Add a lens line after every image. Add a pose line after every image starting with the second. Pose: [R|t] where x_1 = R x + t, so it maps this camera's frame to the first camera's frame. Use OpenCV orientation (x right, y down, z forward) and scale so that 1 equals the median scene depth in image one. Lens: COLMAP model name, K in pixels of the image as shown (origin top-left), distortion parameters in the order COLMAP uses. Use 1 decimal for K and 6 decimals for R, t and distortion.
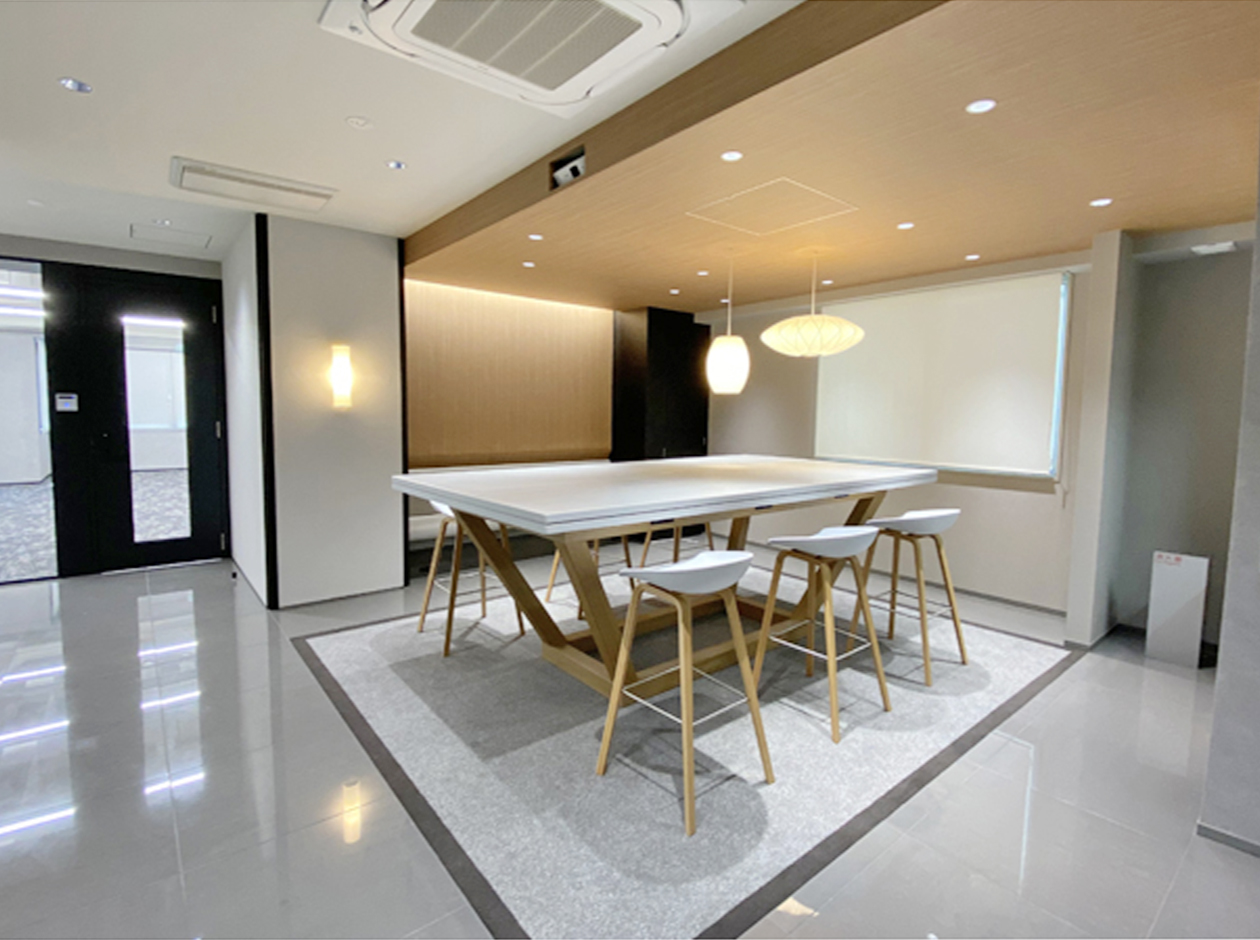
lens RADIAL K [[626.0, 0, 657.4], [0, 626.0, 460.1], [0, 0, 1]] dist [0.015169, -0.038361]
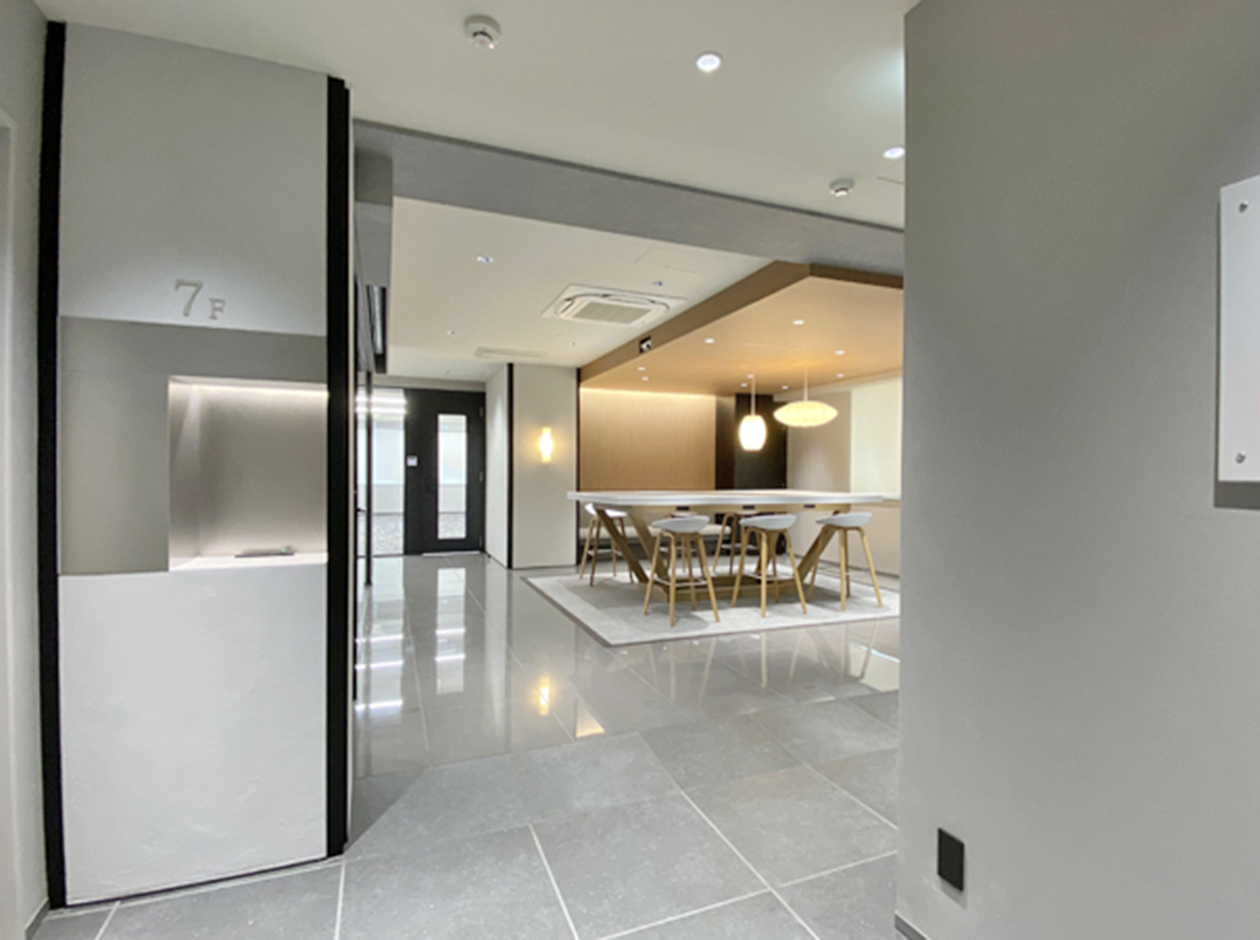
lens RADIAL K [[620.3, 0, 609.6], [0, 620.3, 474.0], [0, 0, 1]] dist [0.013163, -0.001076]
pose [[0.935920, -0.009304, -0.352090, 0.329480], [-0.020237, 0.996579, -0.080131, 0.097949], [0.351631, 0.082121, 0.932530, -0.664470]]
